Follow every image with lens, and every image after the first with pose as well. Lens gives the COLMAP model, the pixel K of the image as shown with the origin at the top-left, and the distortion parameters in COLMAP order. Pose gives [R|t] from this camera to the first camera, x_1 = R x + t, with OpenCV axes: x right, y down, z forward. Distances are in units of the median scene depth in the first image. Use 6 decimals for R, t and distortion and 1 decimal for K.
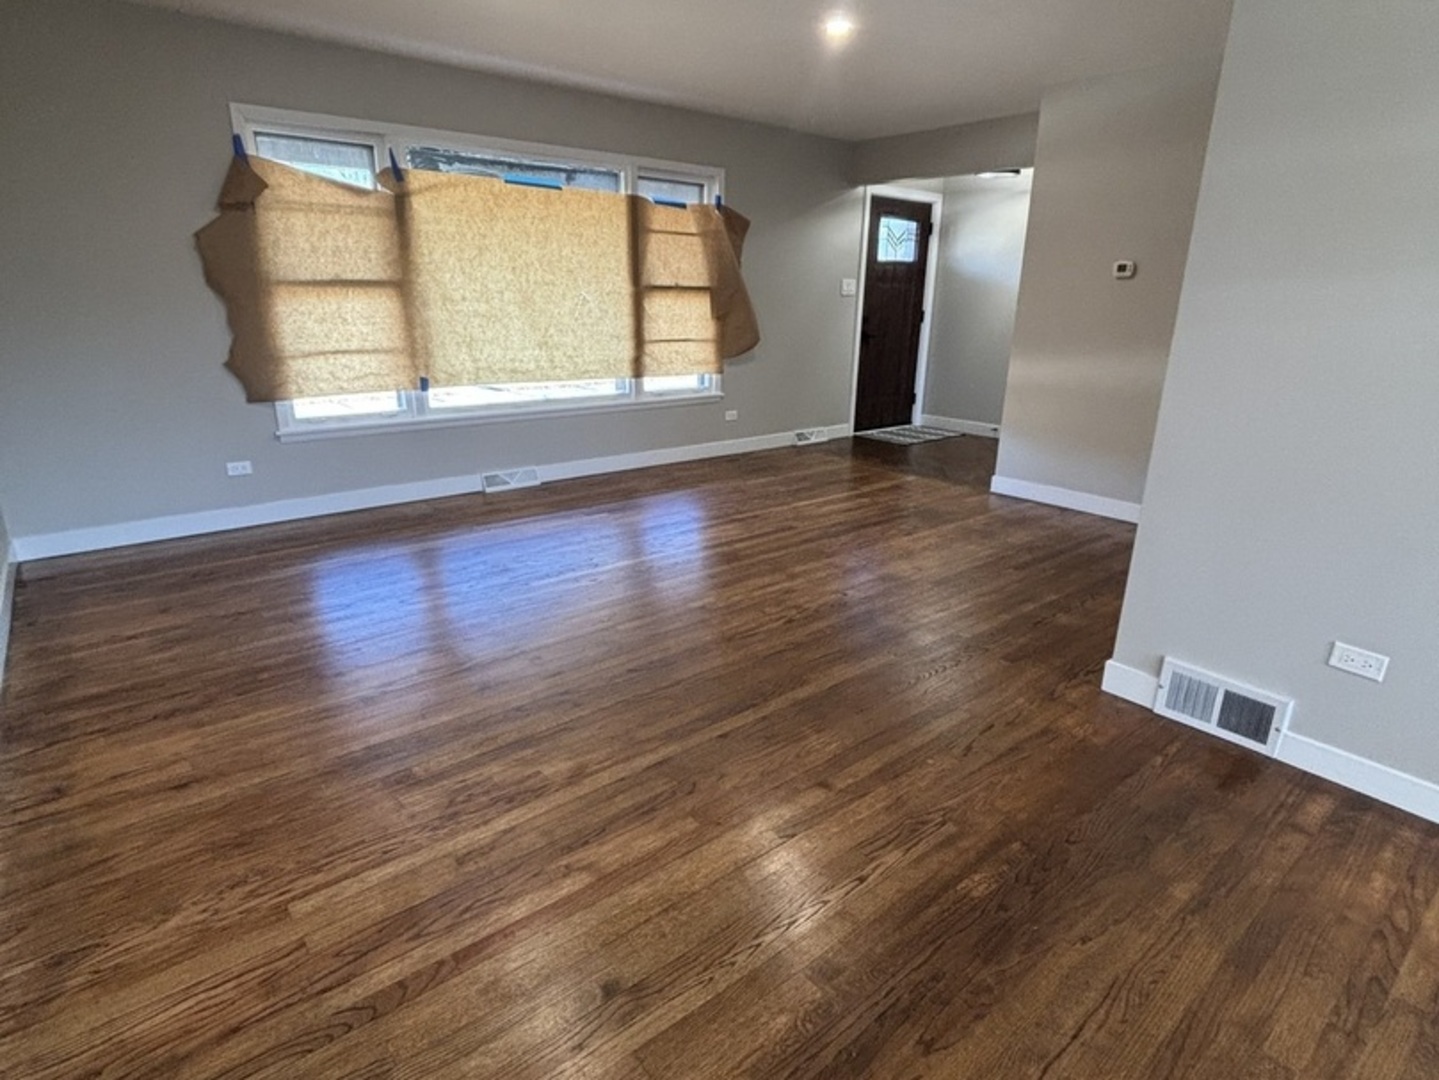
lens RADIAL K [[772.0, 0, 719.5], [0, 772.0, 540.0], [0, 0, 1]] dist [0.040425, -0.028268]
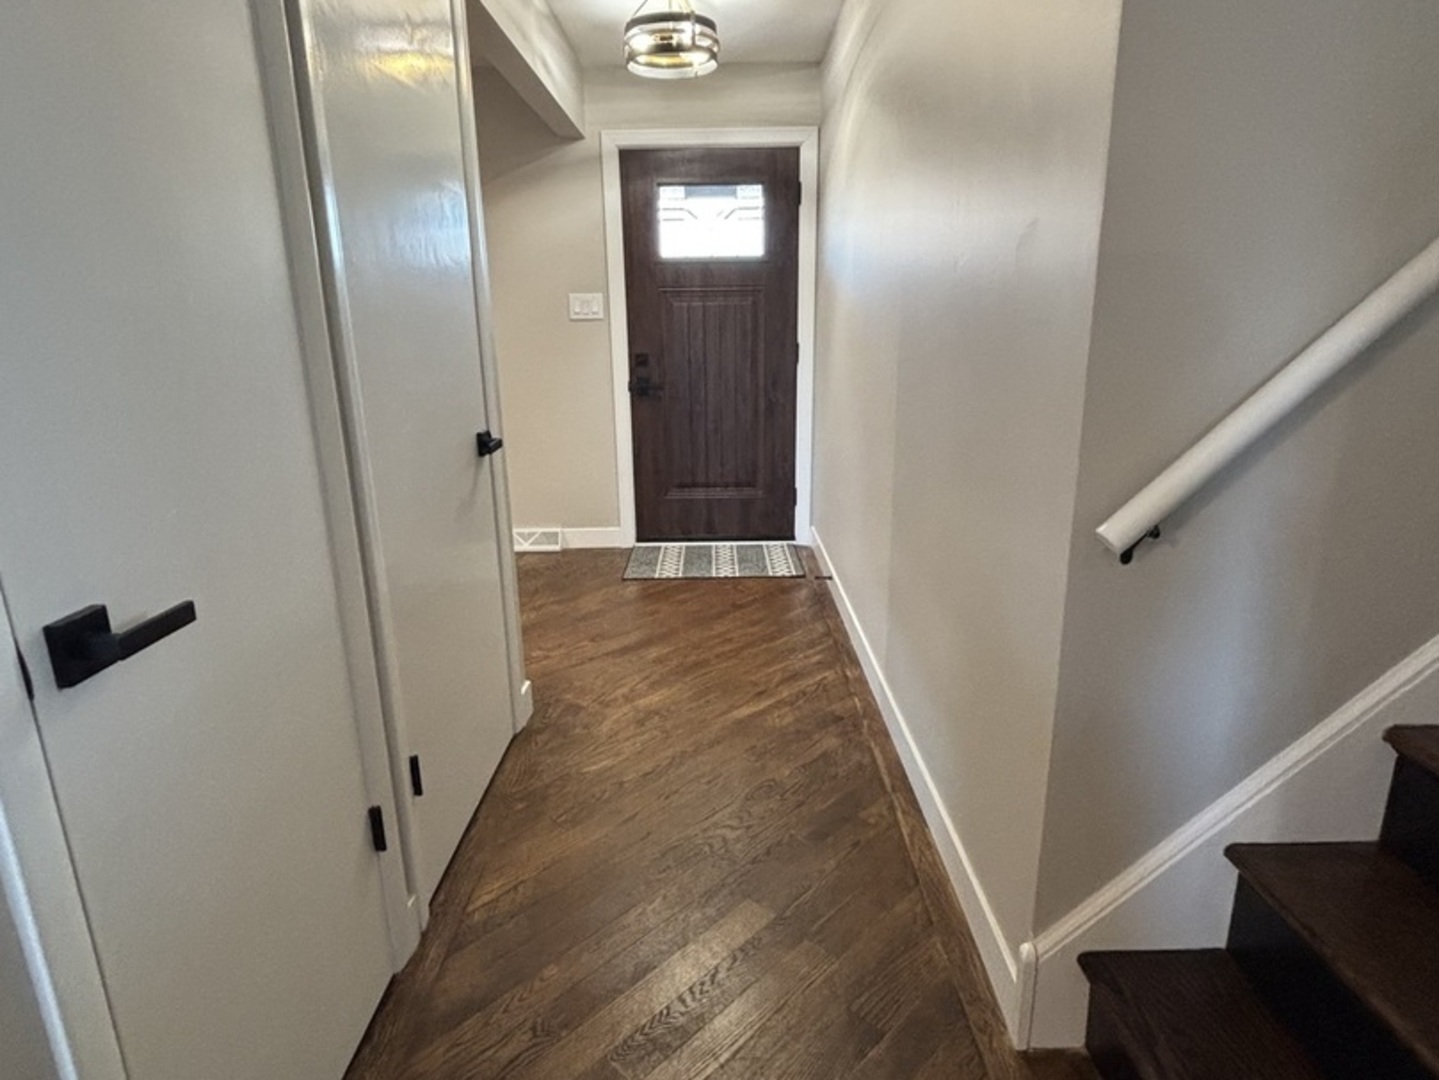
lens RADIAL K [[772.0, 0, 719.5], [0, 772.0, 540.0], [0, 0, 1]] dist [0.040425, -0.028268]
pose [[0.766711, 0.135826, -0.627460, 0.617441], [-0.172735, 0.984966, 0.002146, -0.156553], [0.618318, 0.106739, 0.778646, 0.578731]]
